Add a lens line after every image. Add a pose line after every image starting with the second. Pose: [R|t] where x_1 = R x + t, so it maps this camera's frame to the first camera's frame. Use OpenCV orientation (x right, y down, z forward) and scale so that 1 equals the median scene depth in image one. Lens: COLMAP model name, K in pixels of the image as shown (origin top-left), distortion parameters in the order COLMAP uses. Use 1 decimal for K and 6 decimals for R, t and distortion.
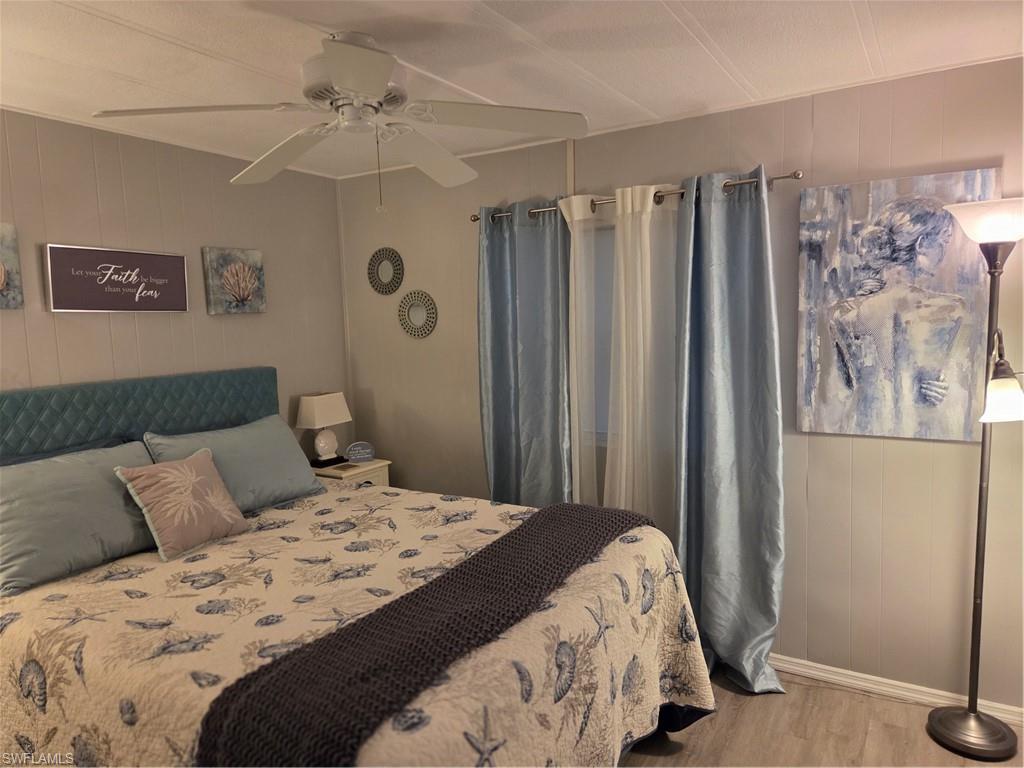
lens RADIAL K [[686.4, 0, 509.1], [0, 686.4, 390.5], [0, 0, 1]] dist [0.066630, -0.051969]
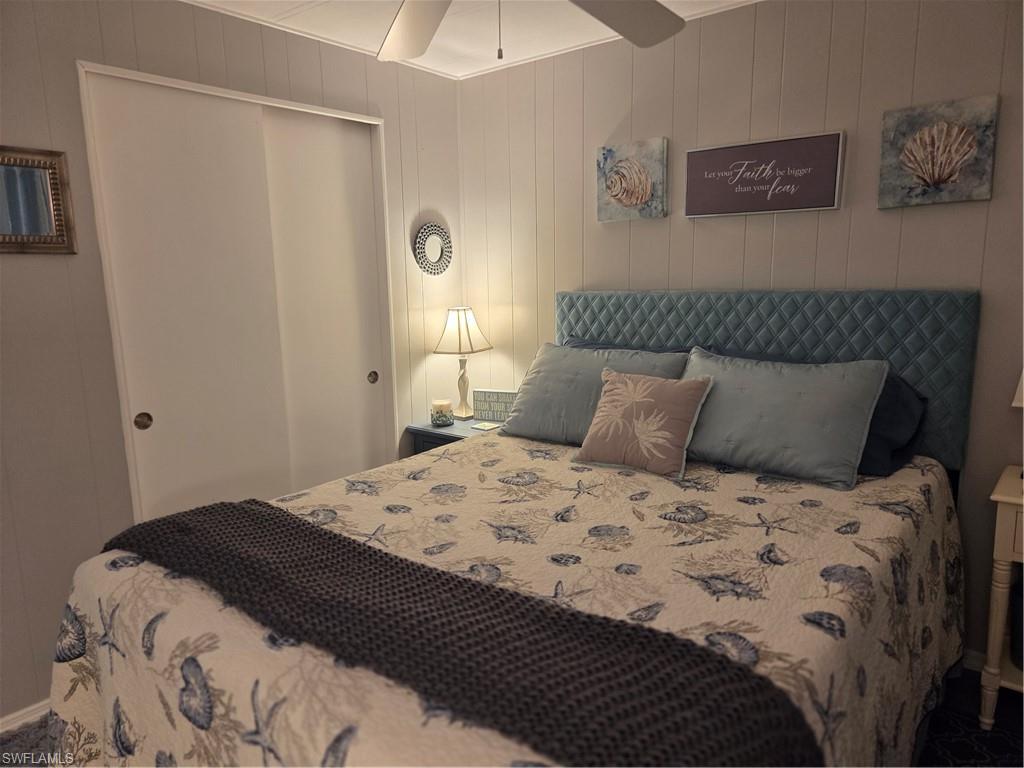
lens RADIAL K [[686.4, 0, 501.2], [0, 686.4, 393.7], [0, 0, 1]] dist [0.066630, -0.051969]
pose [[-0.134603, 0.213853, -0.967548, 0.463950], [-0.076039, 0.971326, 0.225266, -0.073073], [0.987978, 0.103893, -0.114482, 0.918154]]
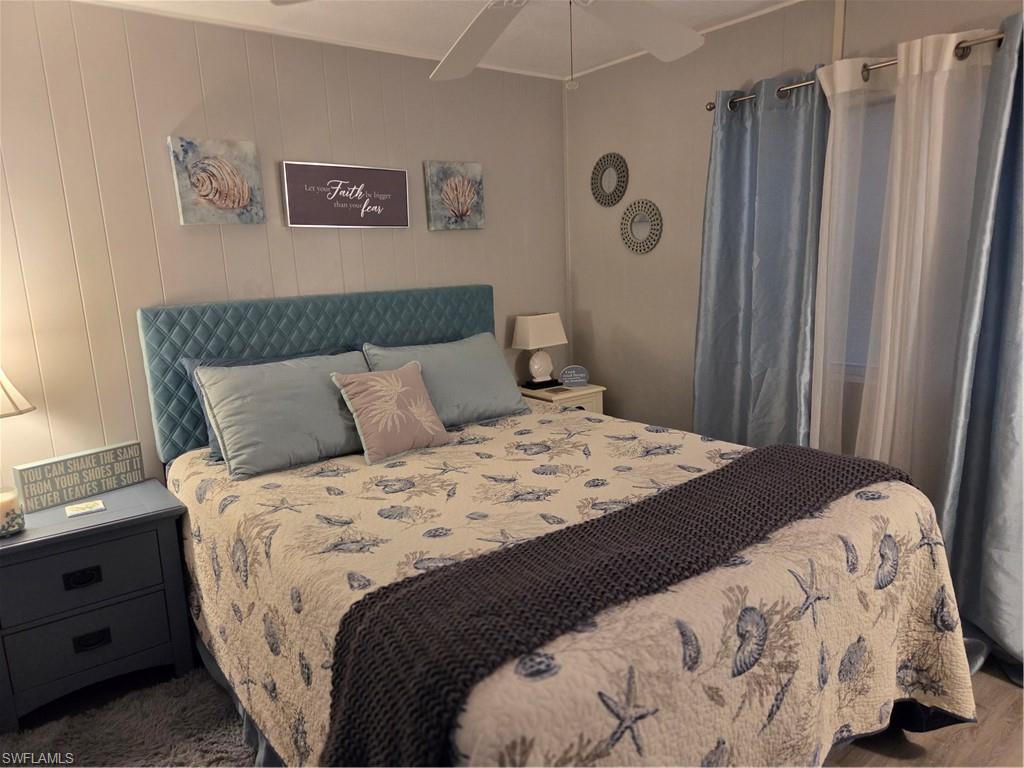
lens RADIAL K [[686.4, 0, 513.0], [0, 686.4, 397.7], [0, 0, 1]] dist [0.066630, -0.051969]
pose [[0.935556, 0.061814, -0.347727, 0.057428], [-0.024724, 0.993612, 0.110111, 0.023856], [0.352313, -0.094417, 0.931108, 0.111162]]
